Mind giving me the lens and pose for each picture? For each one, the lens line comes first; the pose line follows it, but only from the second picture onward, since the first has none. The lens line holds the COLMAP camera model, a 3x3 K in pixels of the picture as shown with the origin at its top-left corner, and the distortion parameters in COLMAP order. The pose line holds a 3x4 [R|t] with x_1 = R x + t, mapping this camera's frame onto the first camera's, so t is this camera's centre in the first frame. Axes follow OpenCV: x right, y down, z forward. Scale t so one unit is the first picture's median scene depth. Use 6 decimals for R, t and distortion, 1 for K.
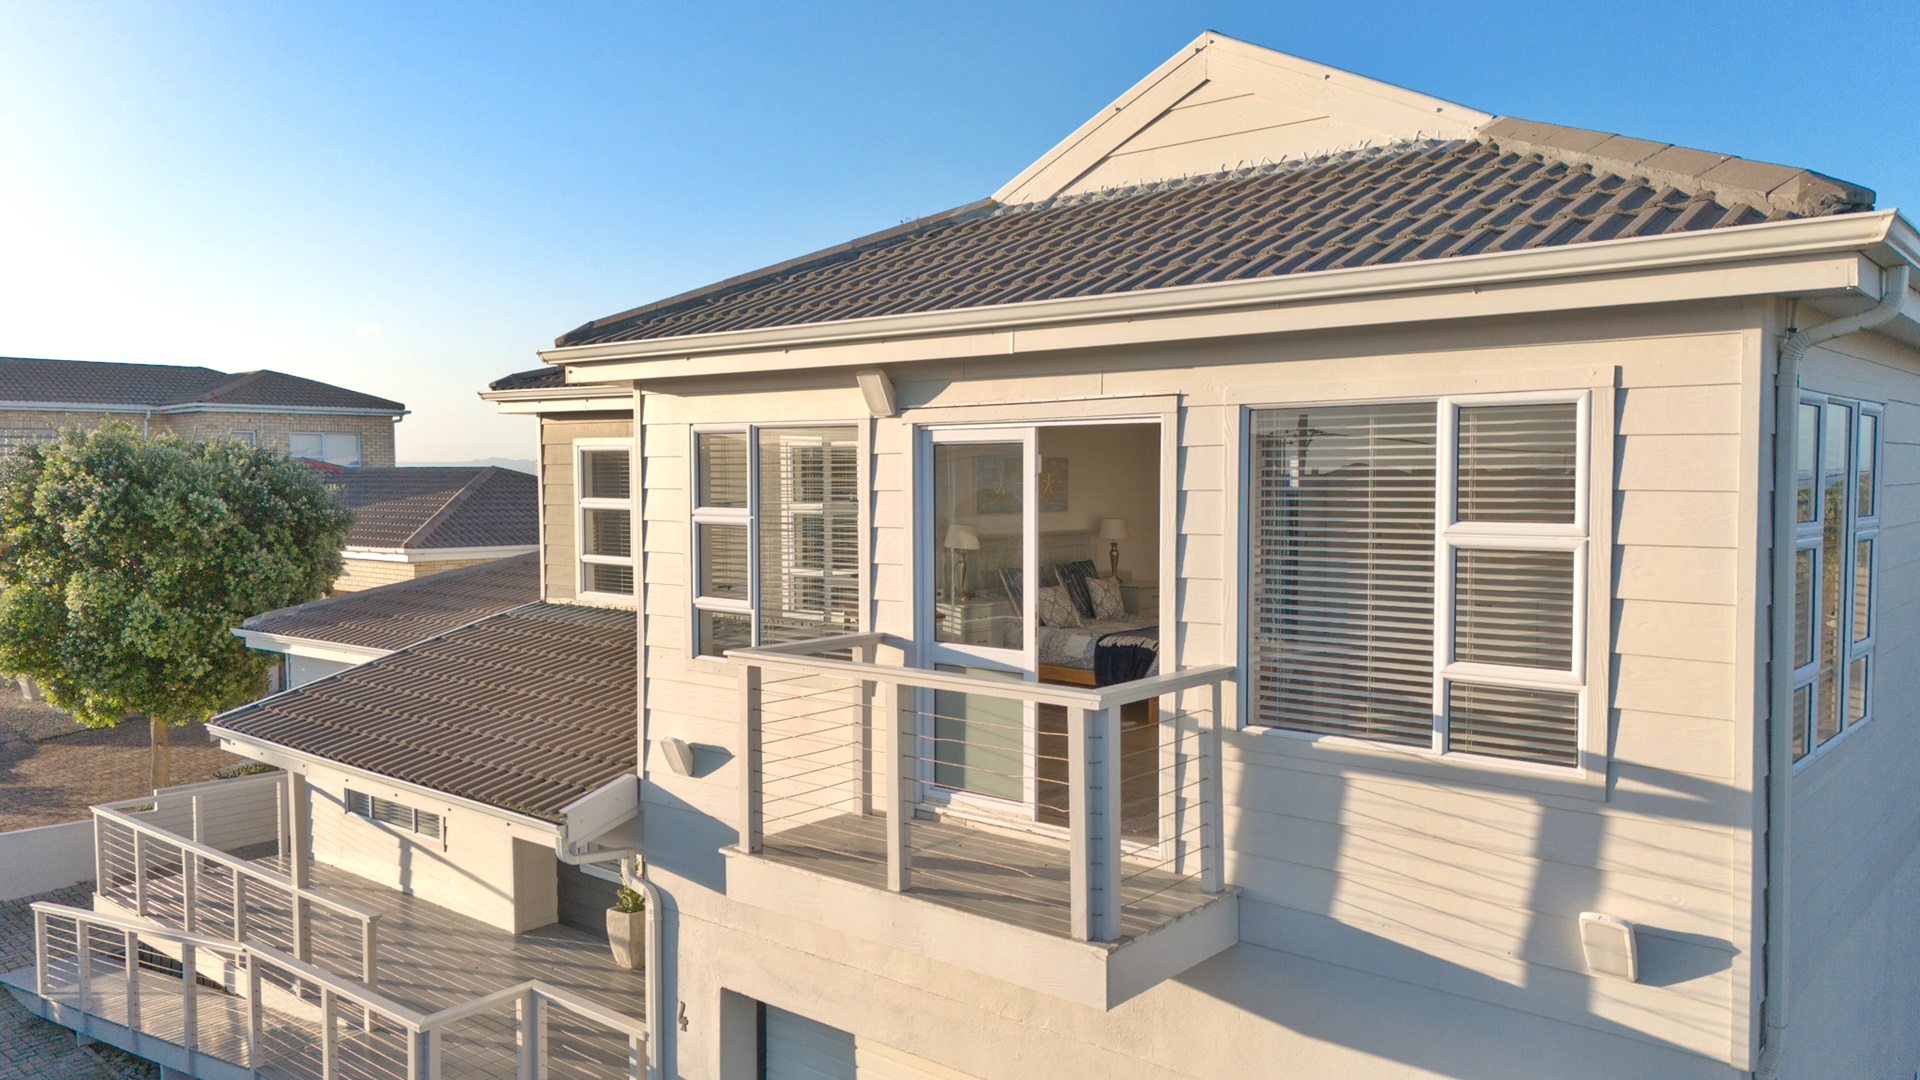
lens RADIAL K [[1379.9, 0, 949.1], [0, 1379.9, 536.1], [0, 0, 1]] dist [0.016096, 0.002432]
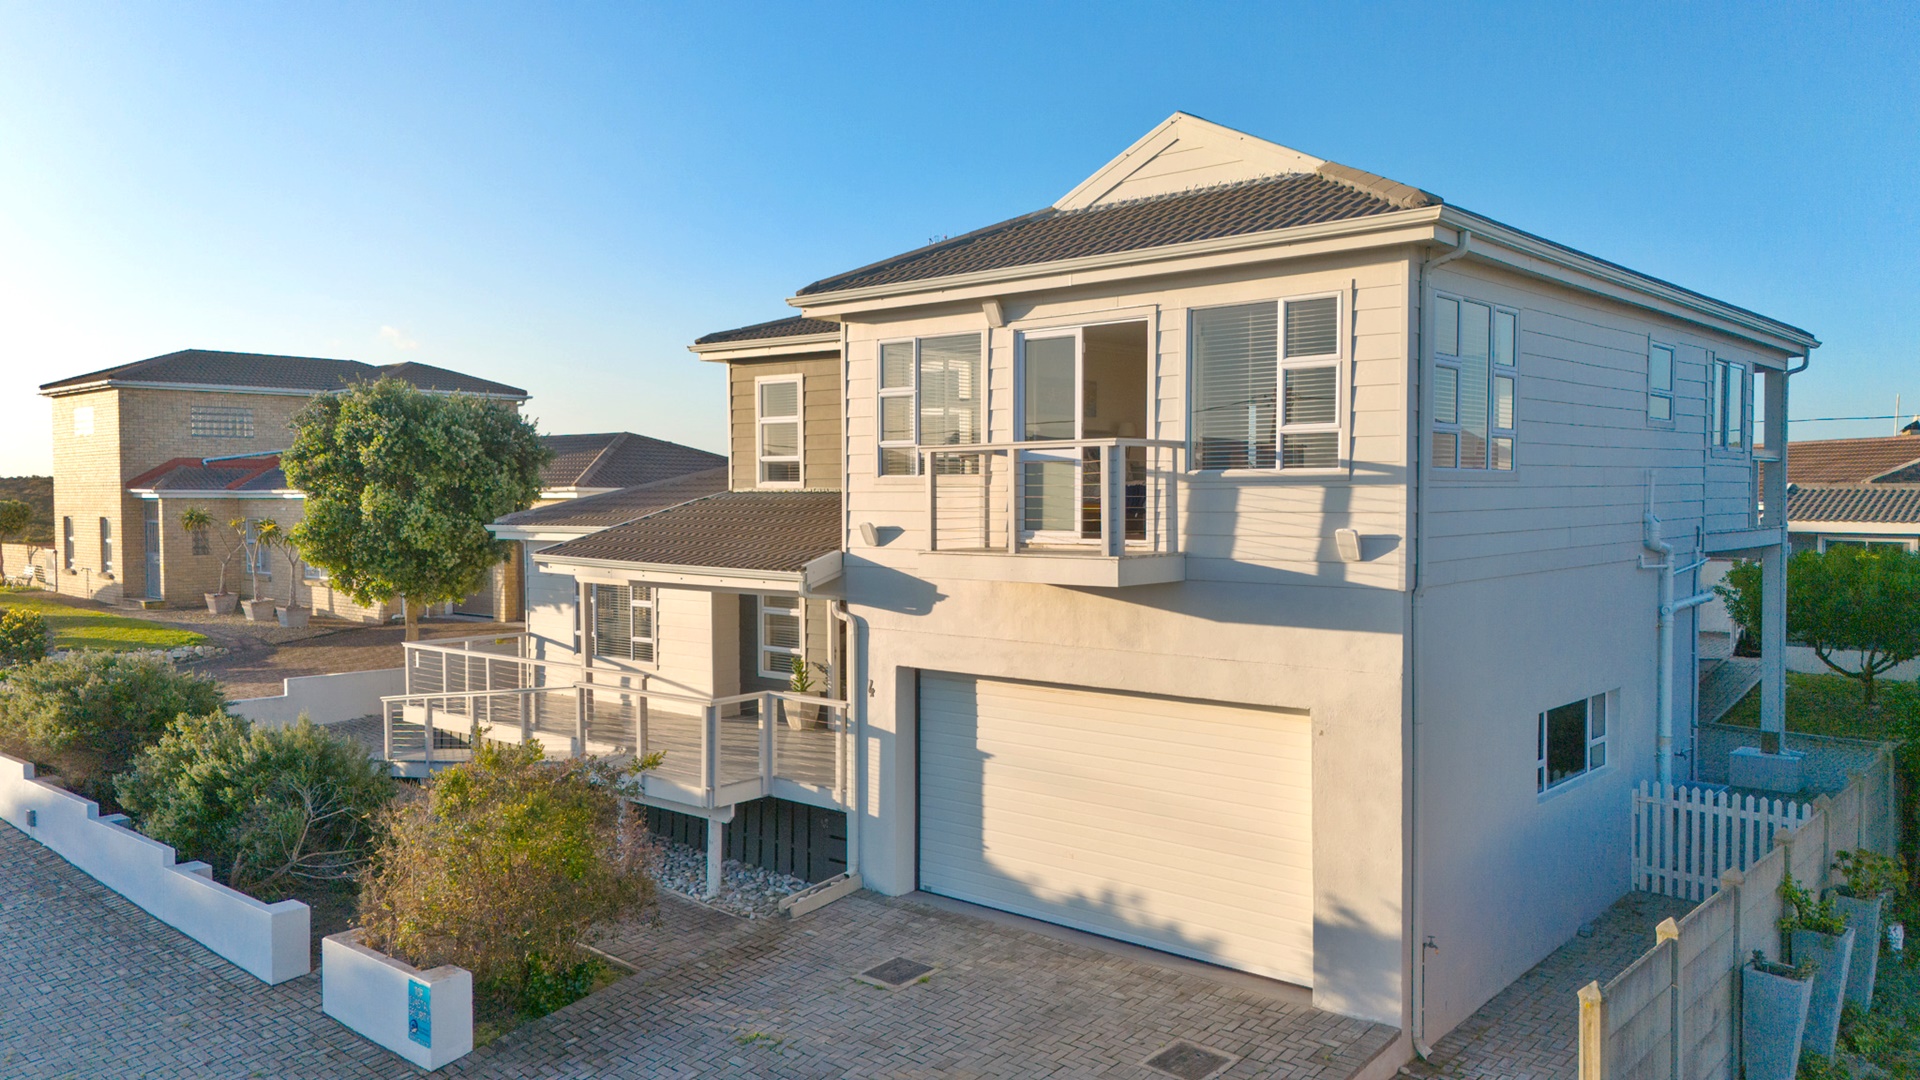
lens RADIAL K [[1329.8, 0, 960.0], [0, 1329.8, 540.0], [0, 0, 1]] dist [0.036128, -0.002651]
pose [[0.999934, 0.000989, -0.011460, -0.082497], [-0.001022, 0.999995, -0.002907, 0.216100], [0.011457, 0.002918, 0.999930, -0.813015]]
